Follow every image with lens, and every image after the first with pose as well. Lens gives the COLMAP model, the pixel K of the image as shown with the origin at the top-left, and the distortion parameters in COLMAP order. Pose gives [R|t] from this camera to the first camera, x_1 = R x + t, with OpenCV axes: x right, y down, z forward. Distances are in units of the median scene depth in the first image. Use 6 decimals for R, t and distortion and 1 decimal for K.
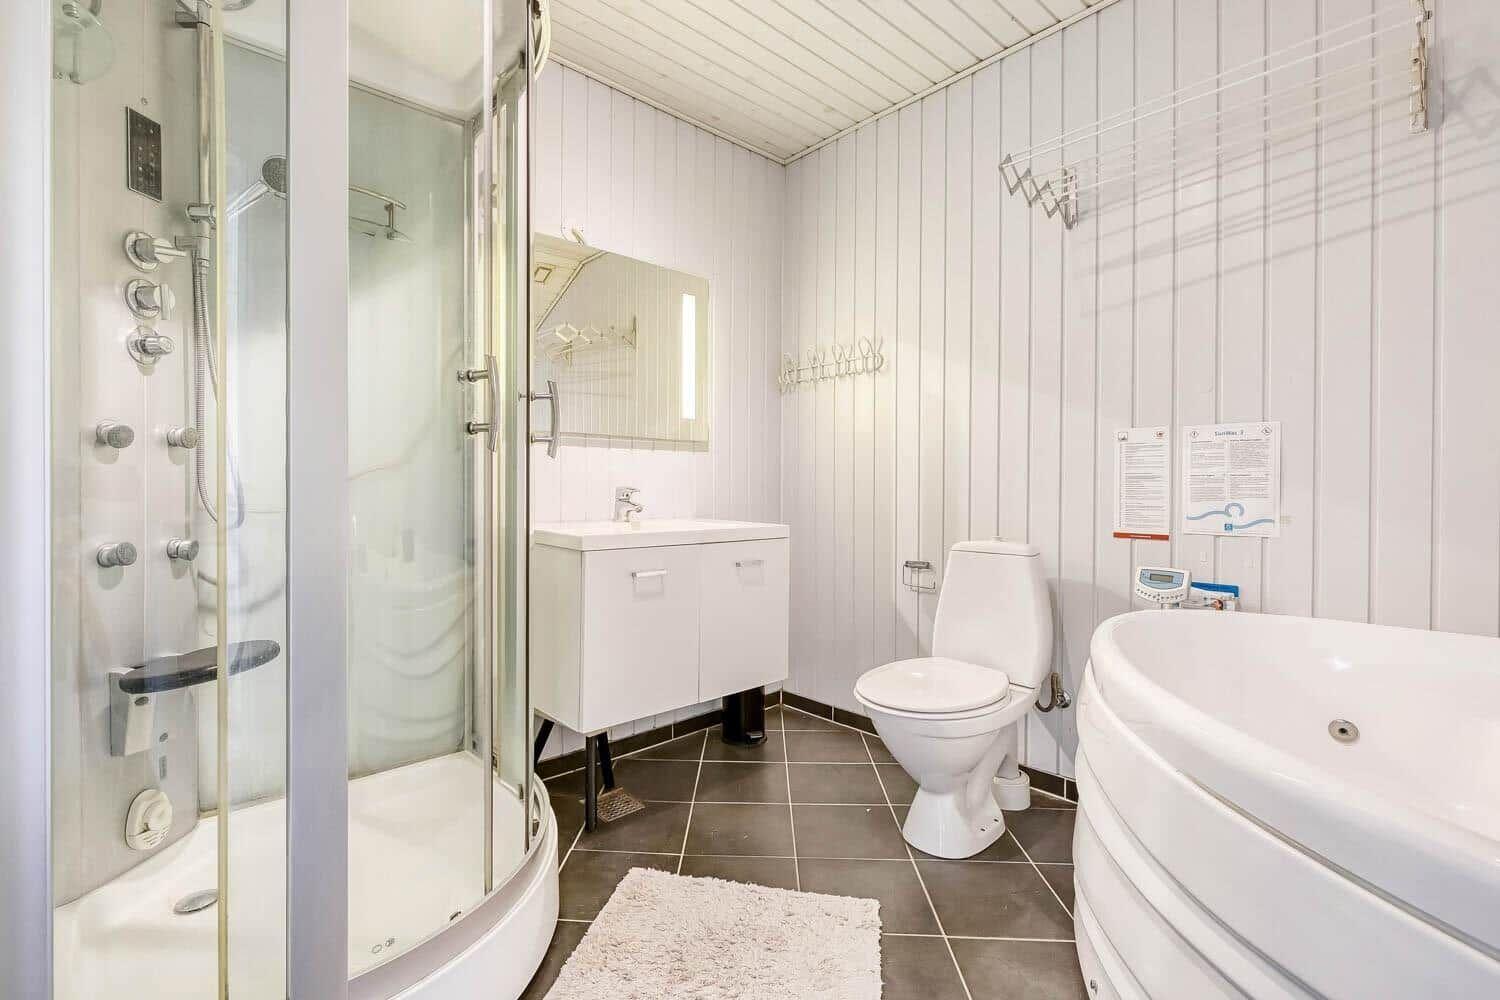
lens RADIAL K [[637.4, 0, 755.2], [0, 637.4, 492.1], [0, 0, 1]] dist [-0.000676, -0.000274]
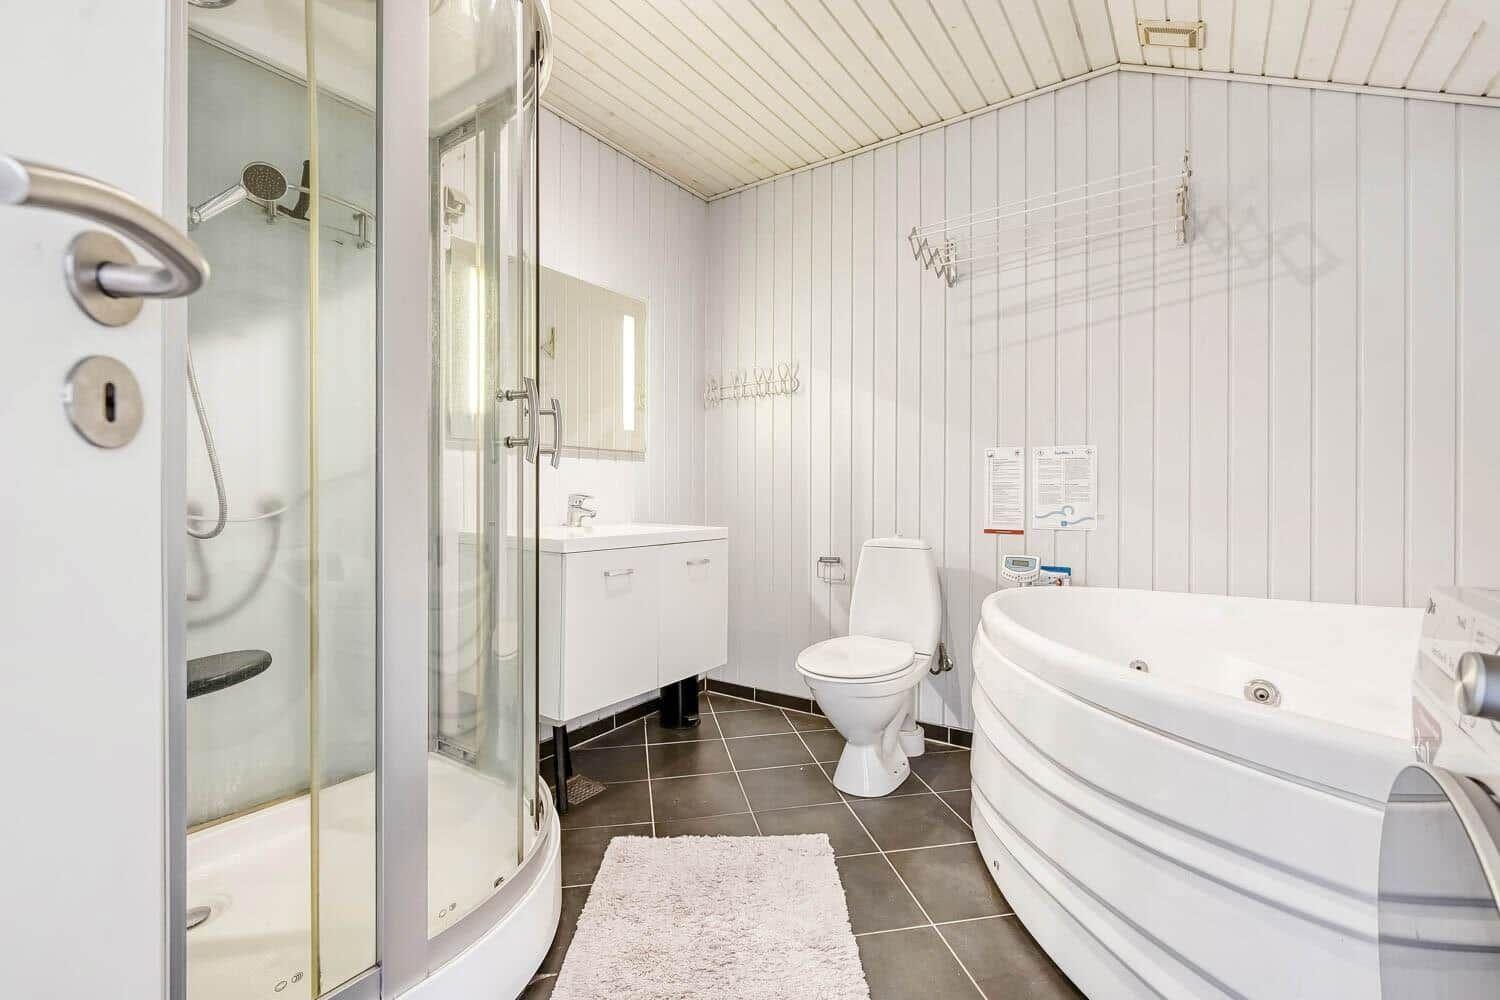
lens RADIAL K [[648.4, 0, 753.2], [0, 648.4, 494.5], [0, 0, 1]] dist [-0.000505, 0.000232]
pose [[0.967556, -0.001983, 0.252647, -0.211459], [0.003015, 0.999989, -0.003699, -0.002414], [-0.252637, 0.004341, 0.967551, -0.136203]]
